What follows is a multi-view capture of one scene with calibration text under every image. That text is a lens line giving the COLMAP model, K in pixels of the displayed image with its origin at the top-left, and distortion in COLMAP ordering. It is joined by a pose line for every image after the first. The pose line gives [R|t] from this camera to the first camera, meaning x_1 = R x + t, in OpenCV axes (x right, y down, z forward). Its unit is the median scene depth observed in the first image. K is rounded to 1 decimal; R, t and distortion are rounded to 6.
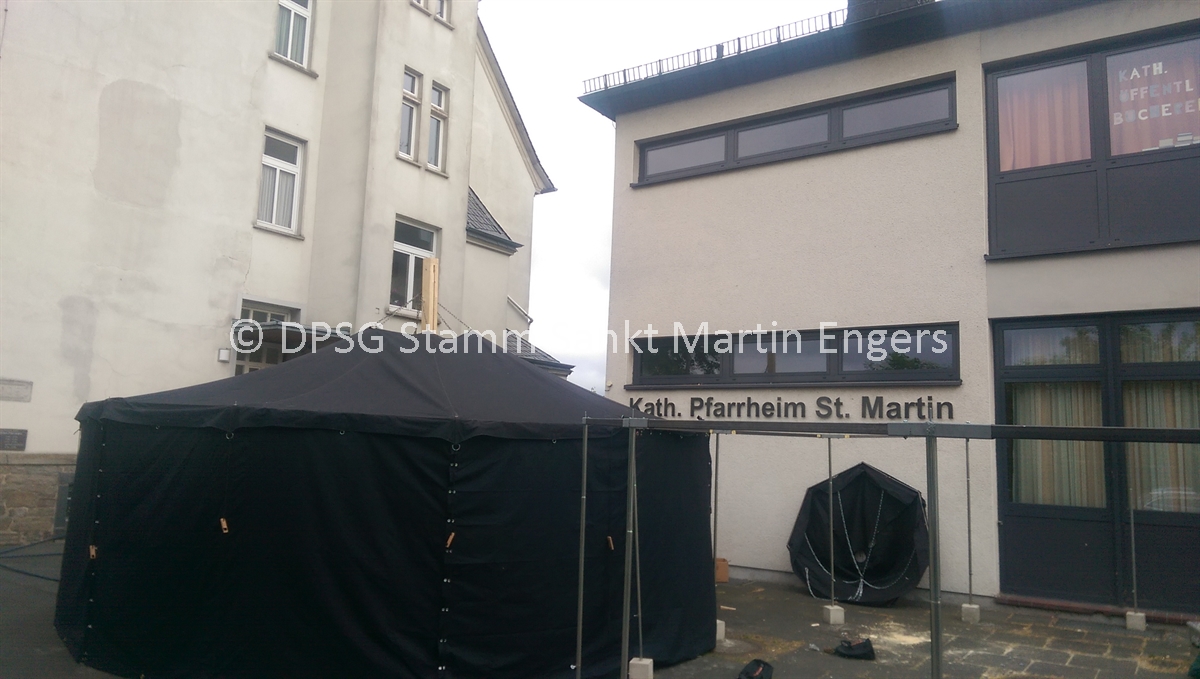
lens RADIAL K [[856.6, 0, 598.9], [0, 856.6, 326.0], [0, 0, 1]] dist [0.092138, -0.134534]
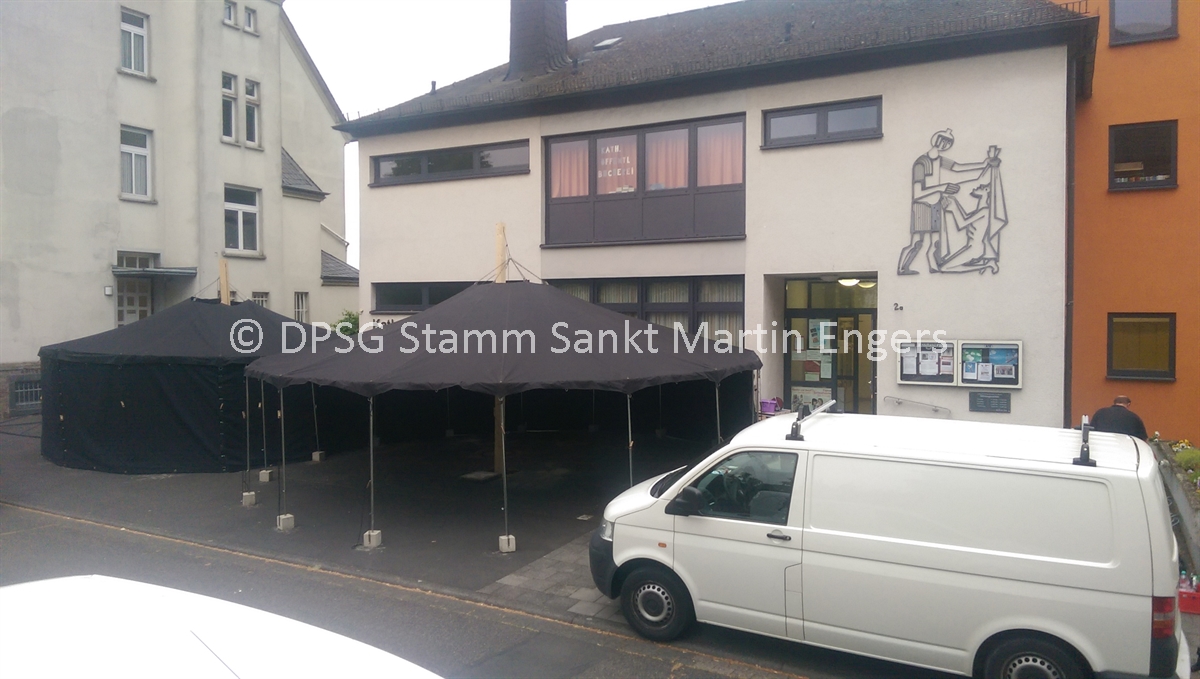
lens RADIAL K [[854.9, 0, 597.6], [0, 854.9, 330.8], [0, 0, 1]] dist [0.098511, -0.132066]
pose [[0.993535, -0.036984, 0.107331, 0.256357], [0.018495, 0.985546, 0.168397, -0.147255], [-0.112008, -0.165324, 0.979858, -0.609621]]
